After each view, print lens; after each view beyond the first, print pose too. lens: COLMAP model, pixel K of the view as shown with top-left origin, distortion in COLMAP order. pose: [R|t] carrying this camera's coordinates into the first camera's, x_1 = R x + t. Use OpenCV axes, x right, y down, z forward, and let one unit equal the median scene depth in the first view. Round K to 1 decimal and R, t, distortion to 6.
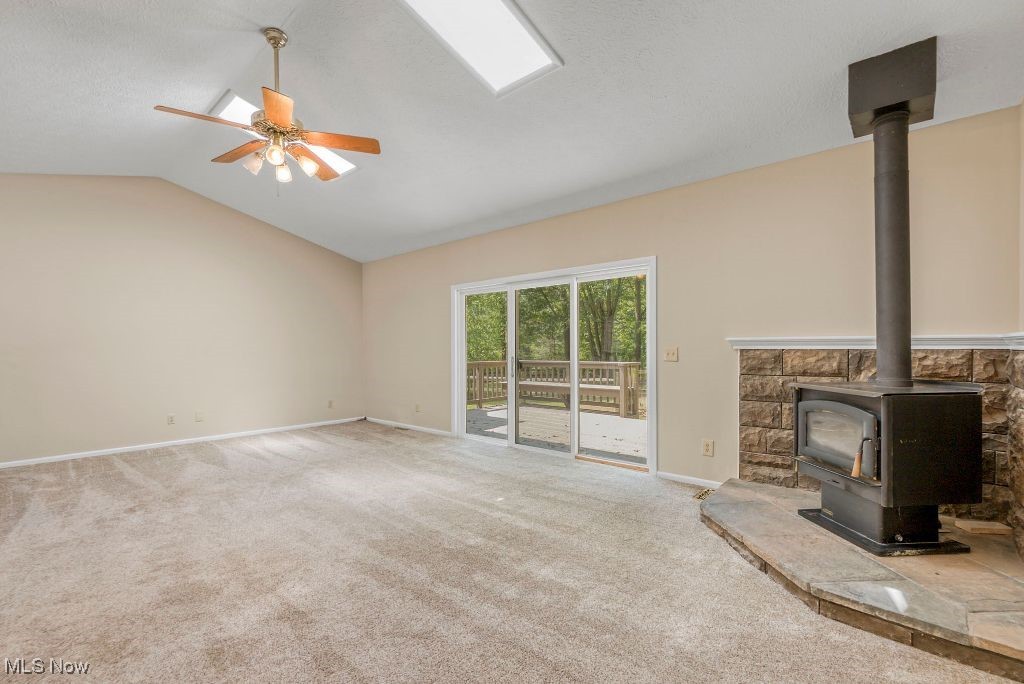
lens RADIAL K [[449.3, 0, 512.0], [0, 449.3, 342.0], [0, 0, 1]] dist [0.000537, 0.000024]
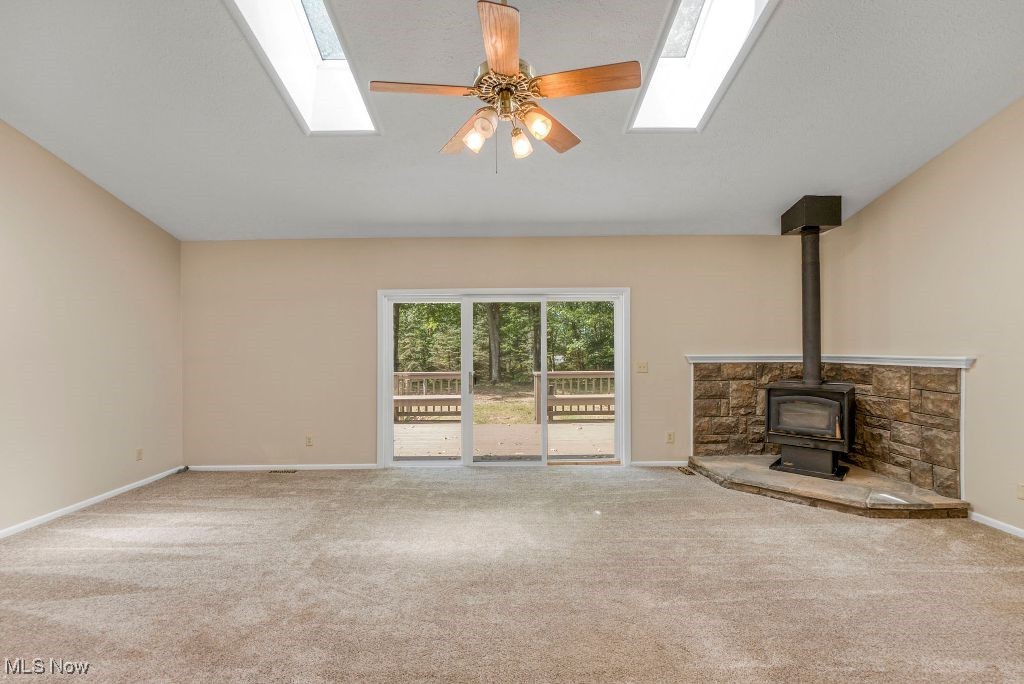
lens RADIAL K [[435.3, 0, 512.4], [0, 435.3, 352.3], [0, 0, 1]] dist [-0.001782, -0.000042]
pose [[0.747109, -0.005611, 0.664678, -0.833046], [-0.002817, 0.999929, 0.011606, -0.031958], [-0.664696, -0.010544, 0.747040, 0.375493]]
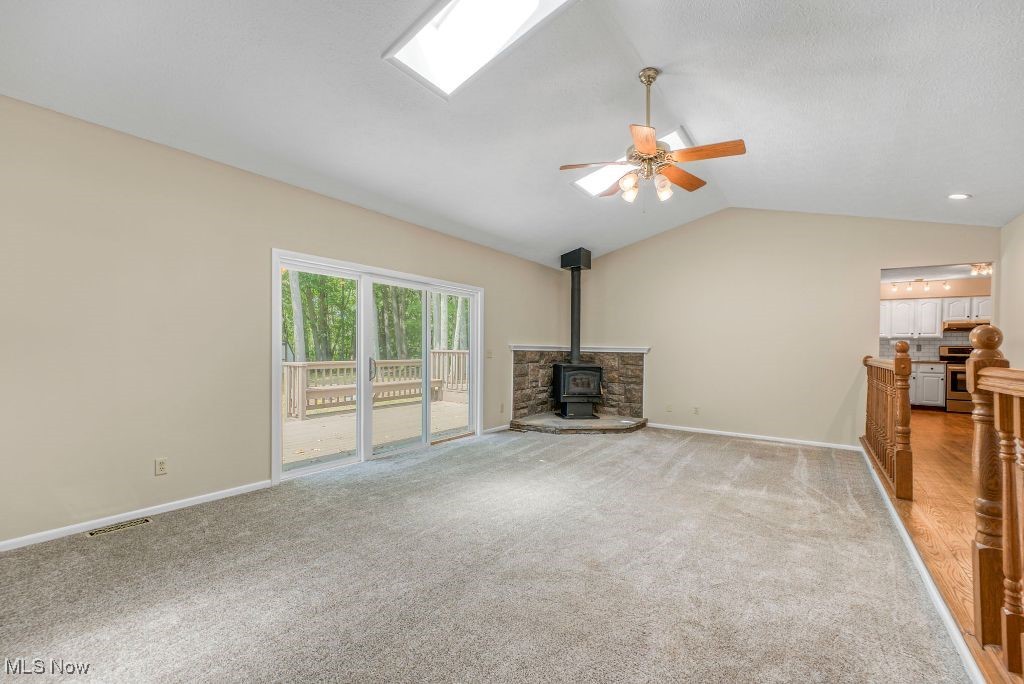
lens RADIAL K [[430.9, 0, 508.4], [0, 430.9, 348.4], [0, 0, 1]] dist [-0.020403, -0.000074]
pose [[-0.100547, 0.001812, 0.994931, -1.304886], [-0.026786, 0.999631, -0.004528, 0.017313], [-0.994572, -0.027106, -0.100461, 1.235825]]
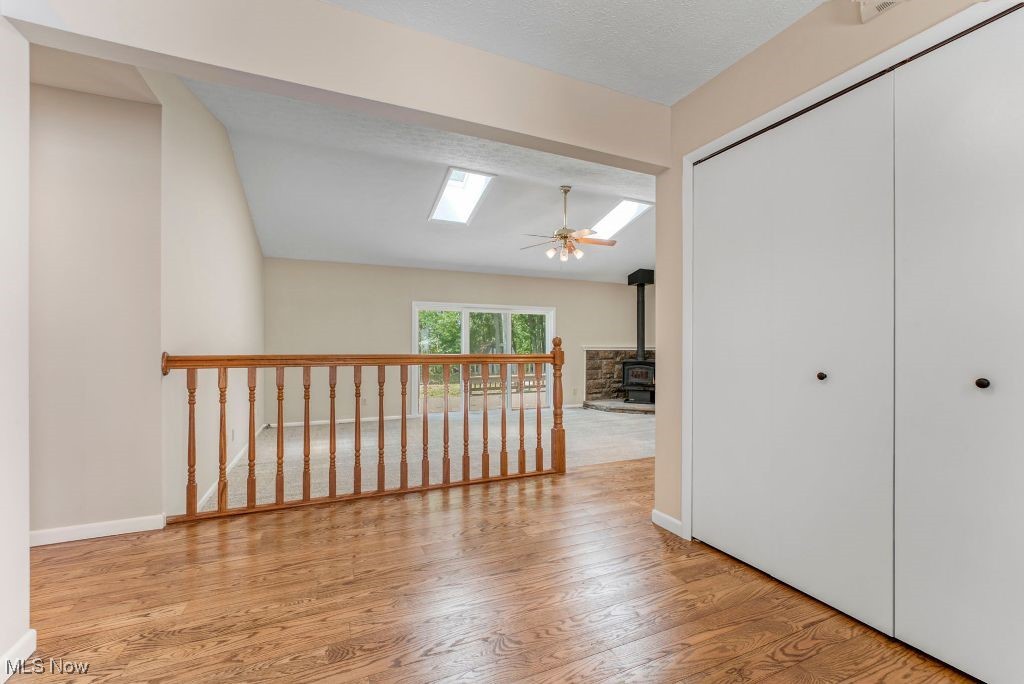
lens RADIAL K [[435.3, 0, 512.4], [0, 435.3, 352.3], [0, 0, 1]] dist [-0.001782, -0.000042]
pose [[0.417362, -0.006284, 0.908719, -1.967368], [-0.013873, 0.999815, 0.013286, 0.001037], [-0.908634, -0.018152, 0.417198, 0.358126]]
